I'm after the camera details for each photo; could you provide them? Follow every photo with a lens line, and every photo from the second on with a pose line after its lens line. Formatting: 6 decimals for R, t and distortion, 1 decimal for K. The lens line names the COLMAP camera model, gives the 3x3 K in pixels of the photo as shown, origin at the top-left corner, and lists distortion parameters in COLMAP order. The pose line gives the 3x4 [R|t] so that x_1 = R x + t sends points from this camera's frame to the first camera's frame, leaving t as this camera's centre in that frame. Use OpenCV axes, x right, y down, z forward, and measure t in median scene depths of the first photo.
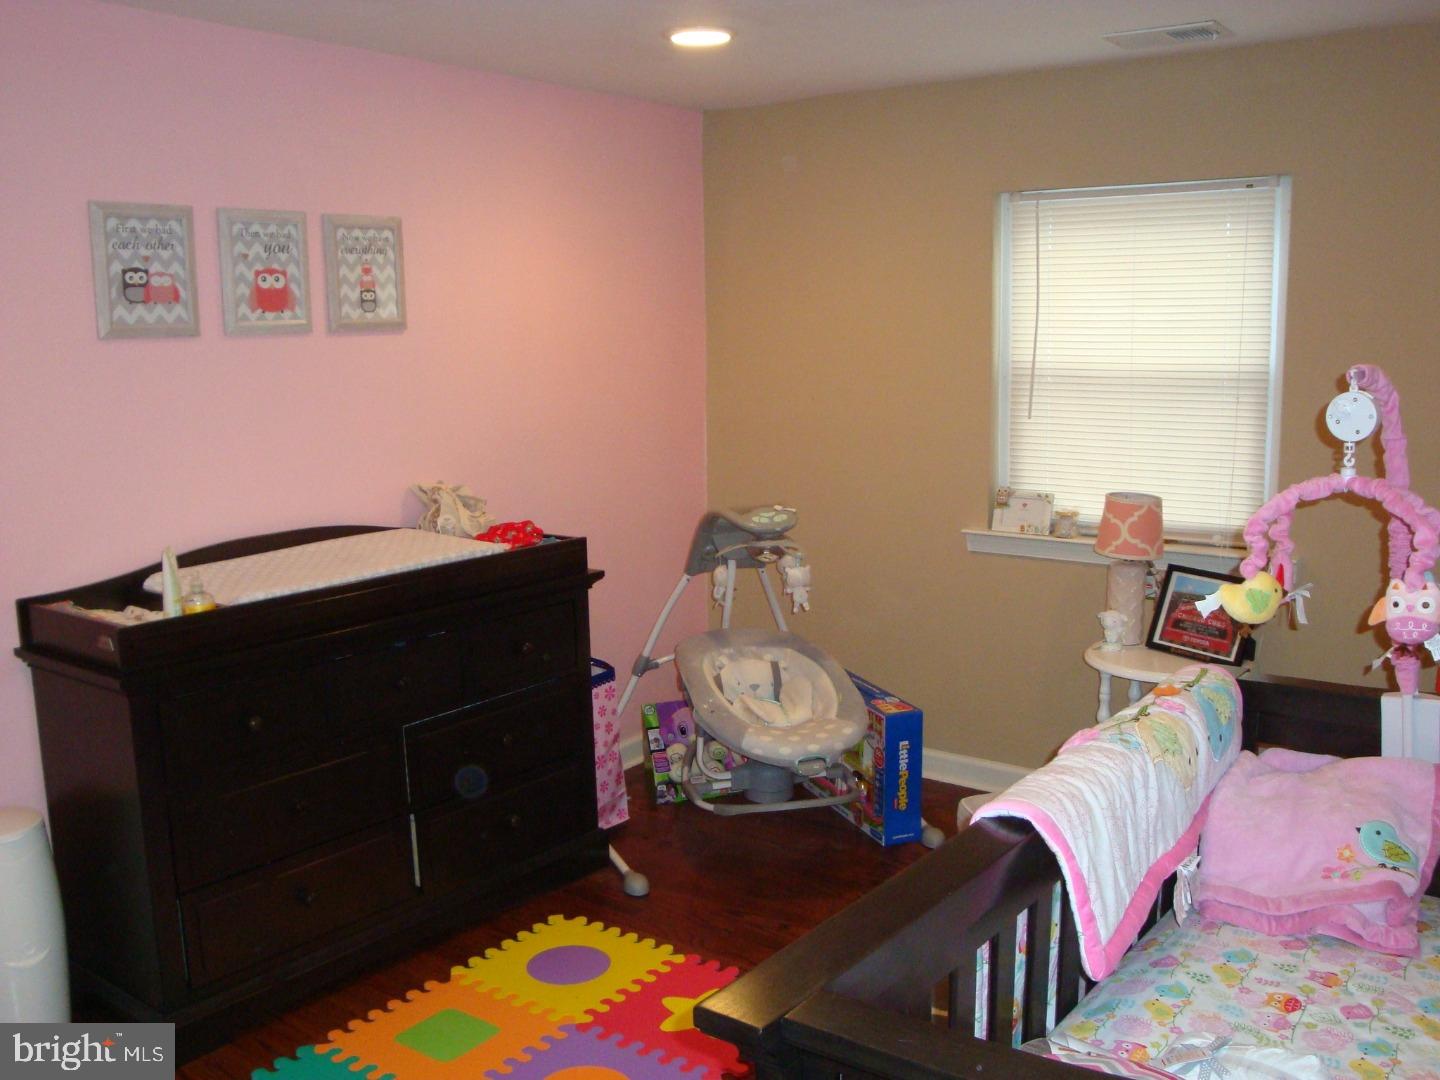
lens RADIAL K [[1328.1, 0, 716.1], [0, 1328.1, 558.1], [0, 0, 1]] dist [-0.152071, 0.149354]
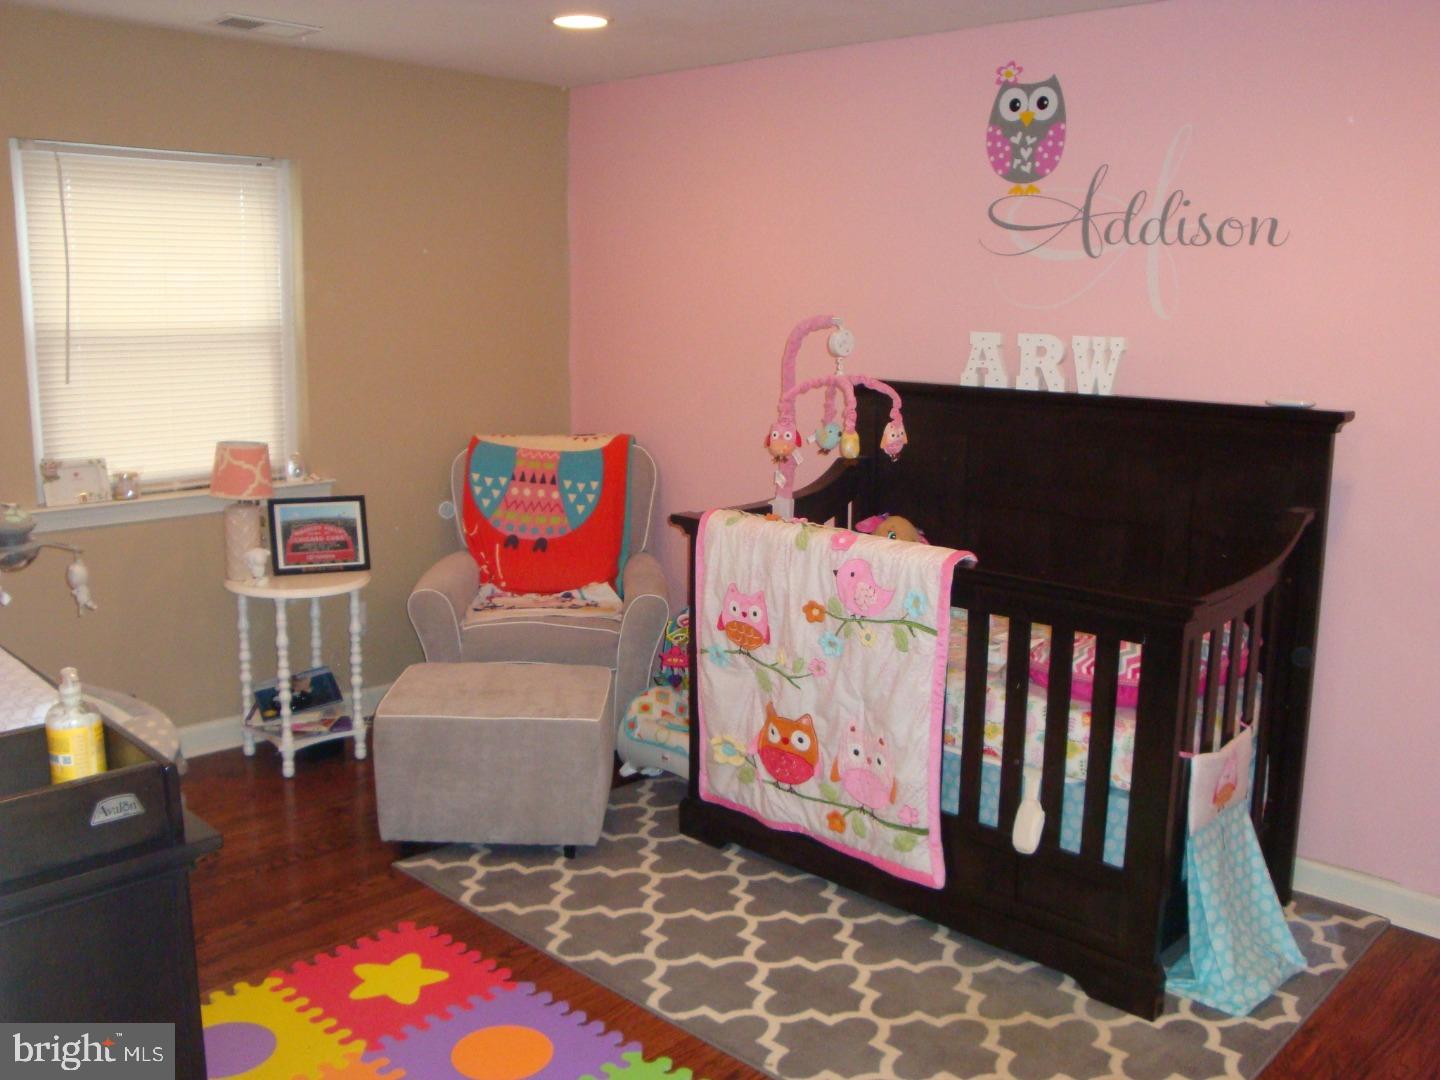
lens RADIAL K [[1328.1, 0, 716.1], [0, 1328.1, 558.1], [0, 0, 1]] dist [-0.152071, 0.149354]
pose [[0.123045, -0.172698, 0.977259, -0.670460], [0.160099, 0.975298, 0.152194, -0.052453], [-0.979402, 0.137732, 0.147654, 0.444112]]
